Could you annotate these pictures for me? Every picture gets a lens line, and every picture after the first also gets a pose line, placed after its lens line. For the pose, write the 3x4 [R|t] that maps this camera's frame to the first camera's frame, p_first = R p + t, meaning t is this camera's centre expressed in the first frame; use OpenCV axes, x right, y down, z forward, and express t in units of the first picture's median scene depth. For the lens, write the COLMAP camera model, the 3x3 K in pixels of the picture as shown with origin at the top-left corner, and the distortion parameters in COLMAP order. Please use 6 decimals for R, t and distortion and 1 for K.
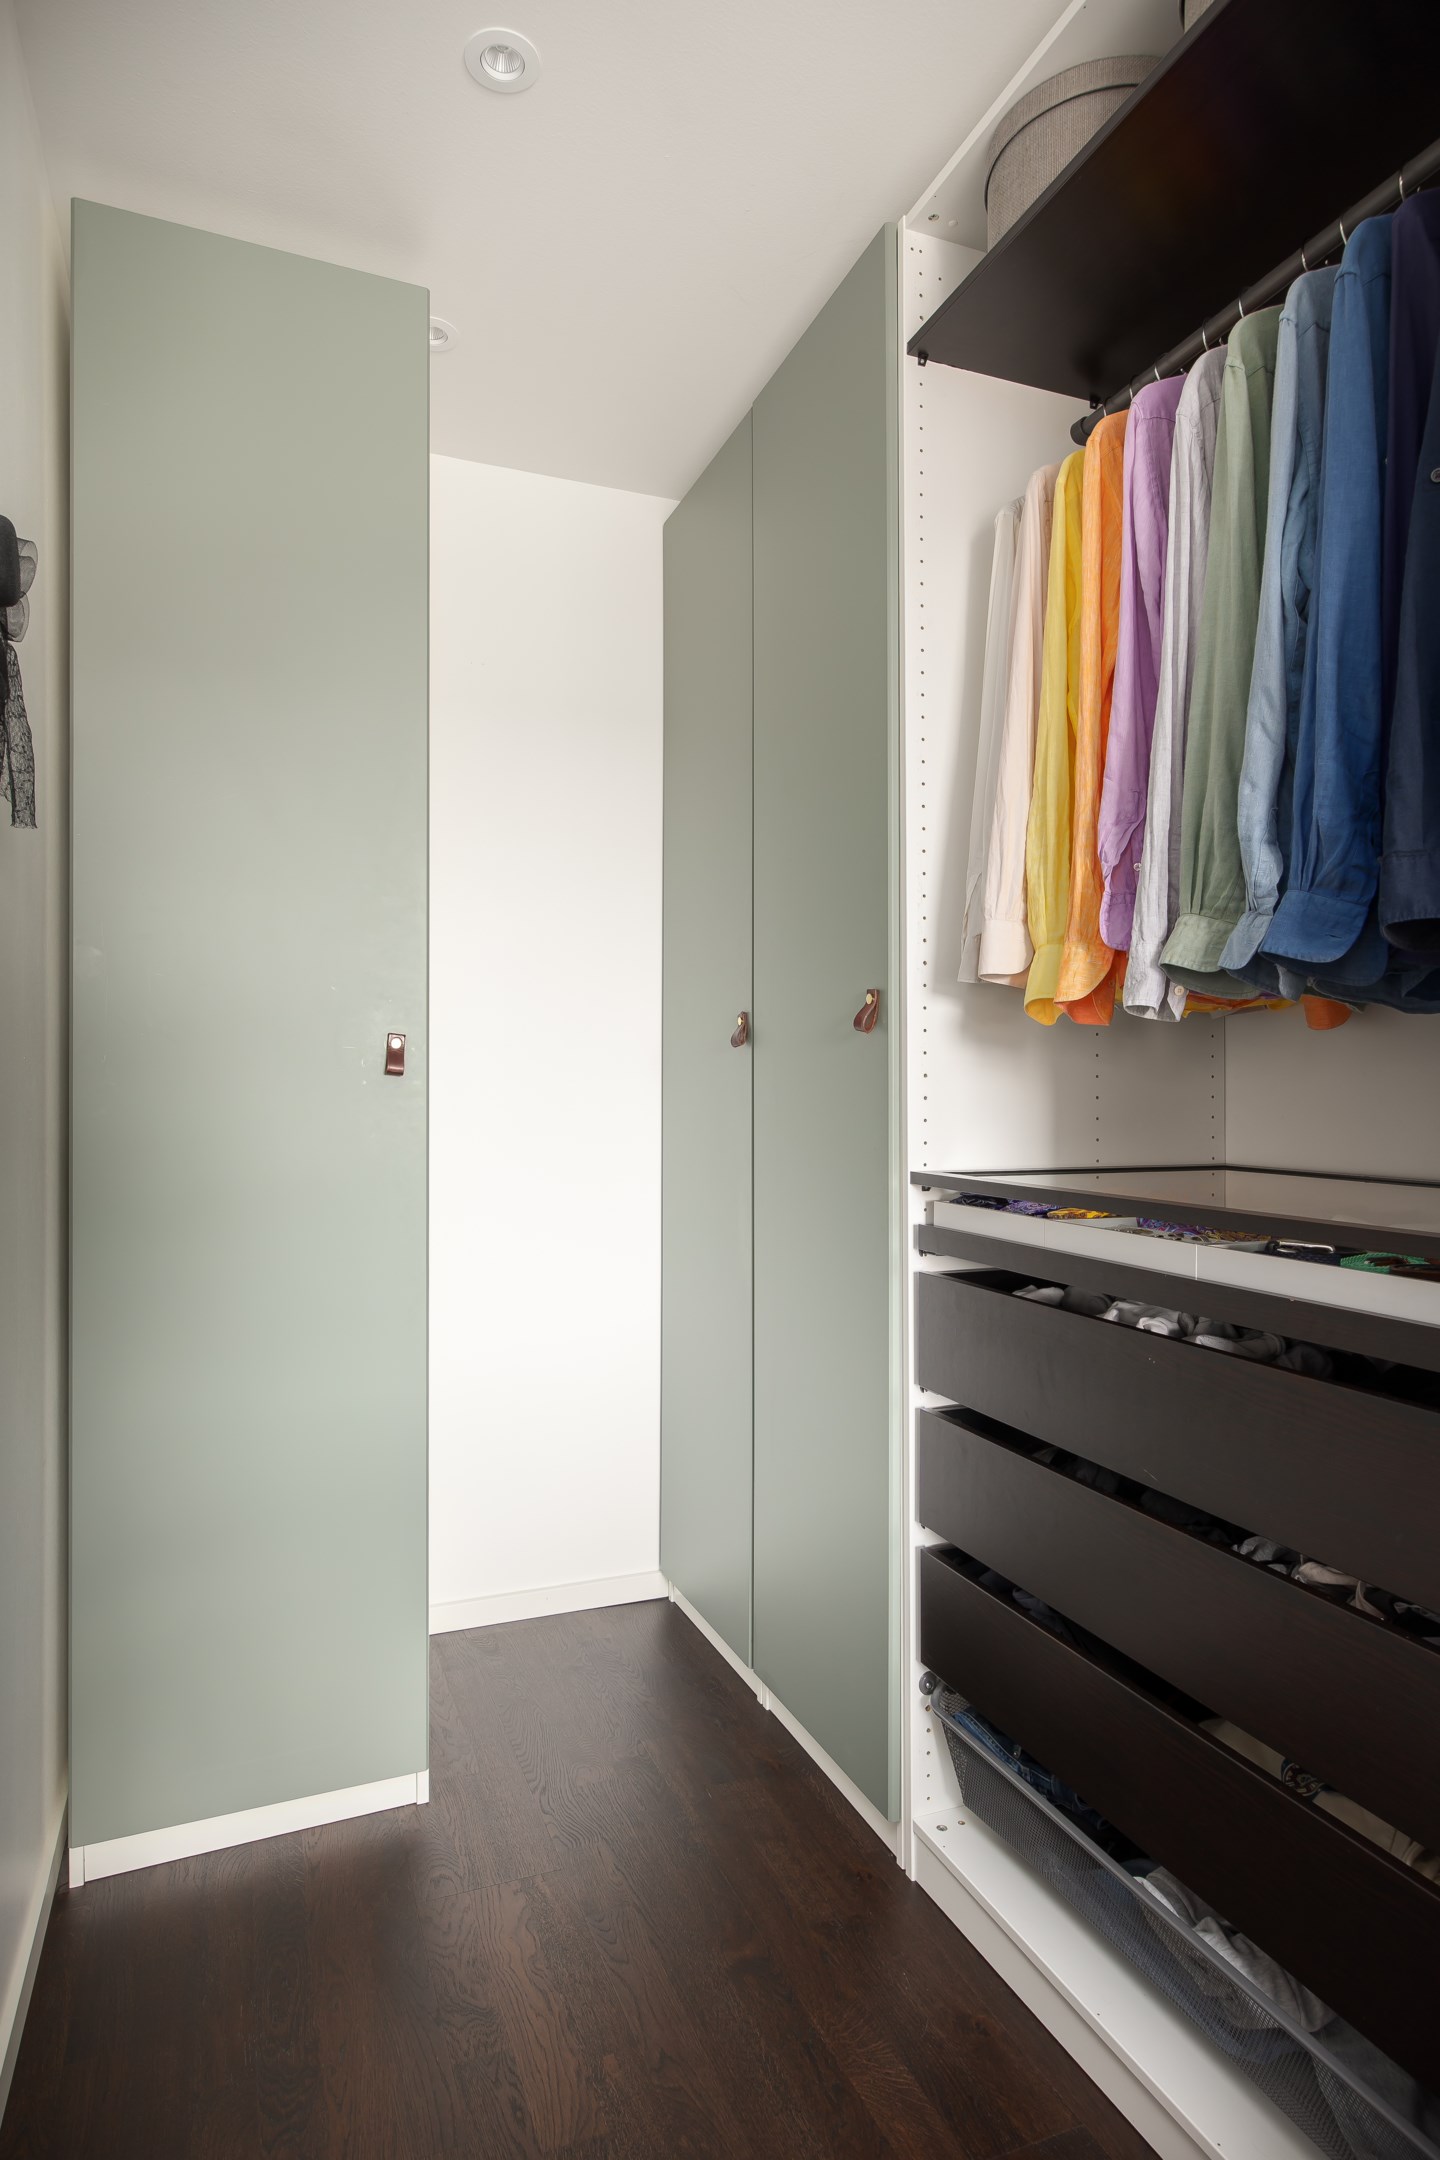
lens RADIAL K [[1194.5, 0, 724.9], [0, 1194.5, 1088.6], [0, 0, 1]] dist [-0.010900, 0.001283]
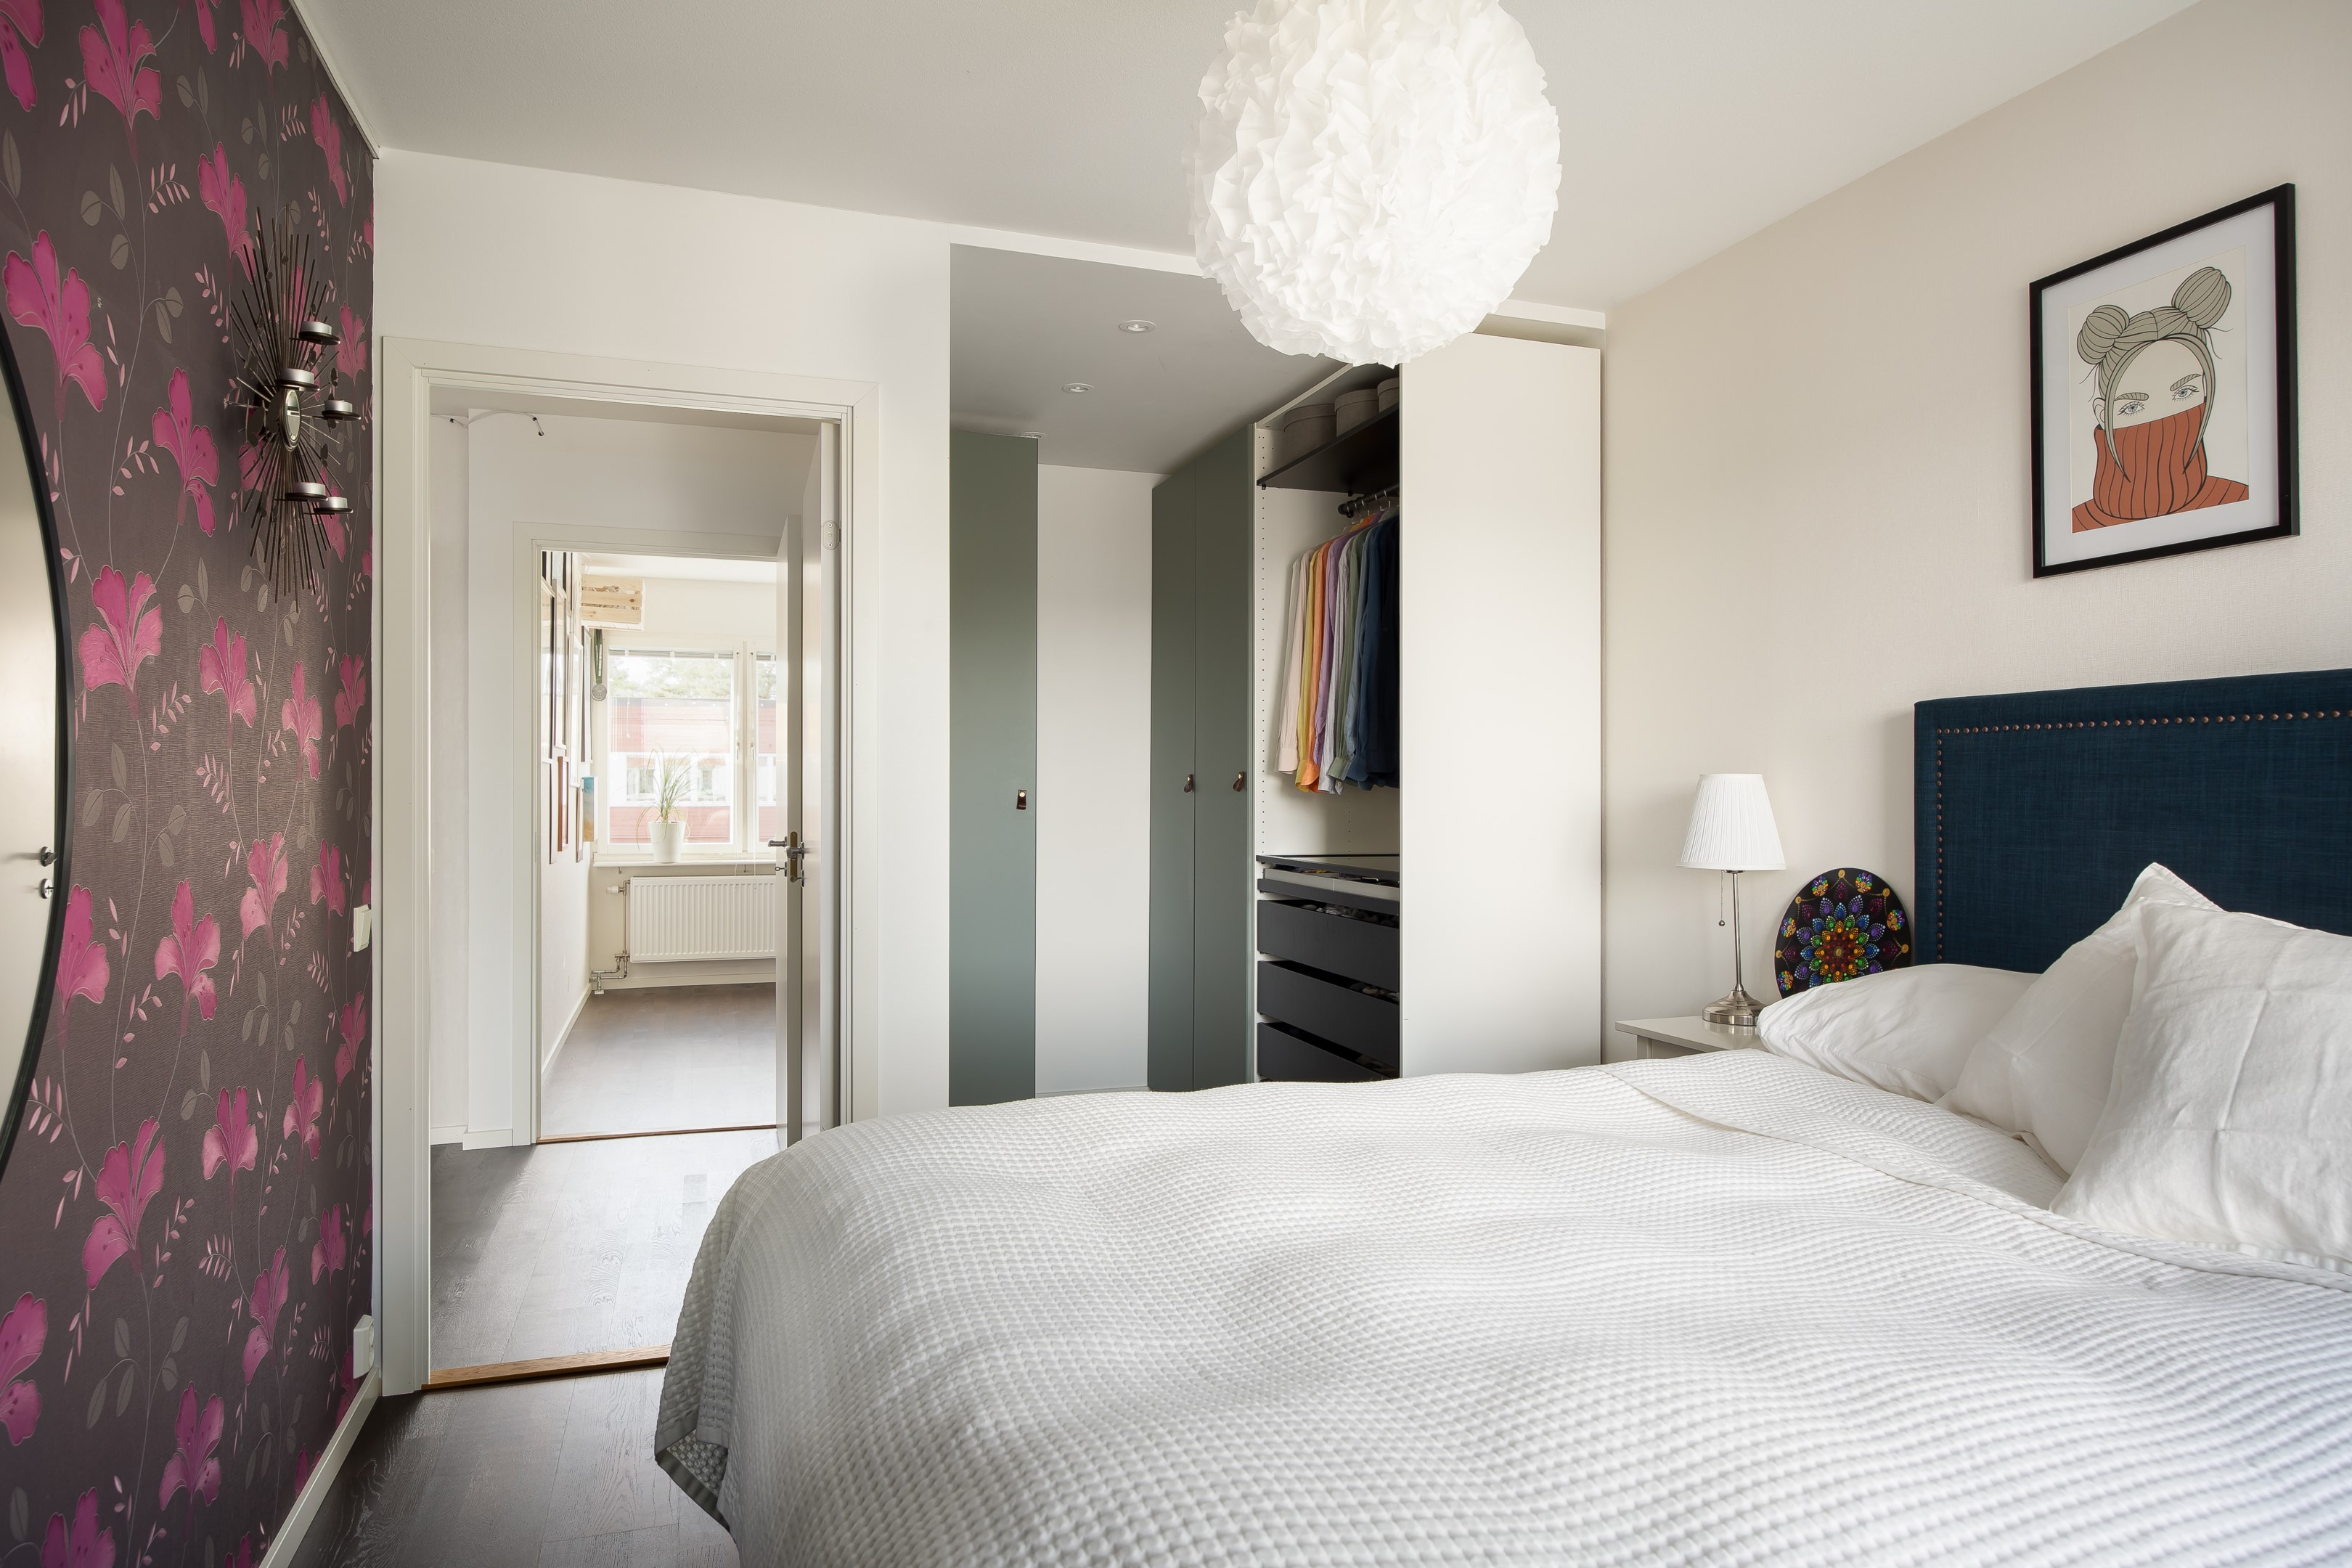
lens RADIAL K [[1372.9, 0, 1189.7], [0, 1372.9, 784.3], [0, 0, 1]] dist [-0.003355, -0.004863]
pose [[0.998936, 0.001470, -0.046089, 0.150716], [-0.001307, 0.999993, 0.003574, -0.072895], [0.046094, -0.003510, 0.998931, -1.582580]]
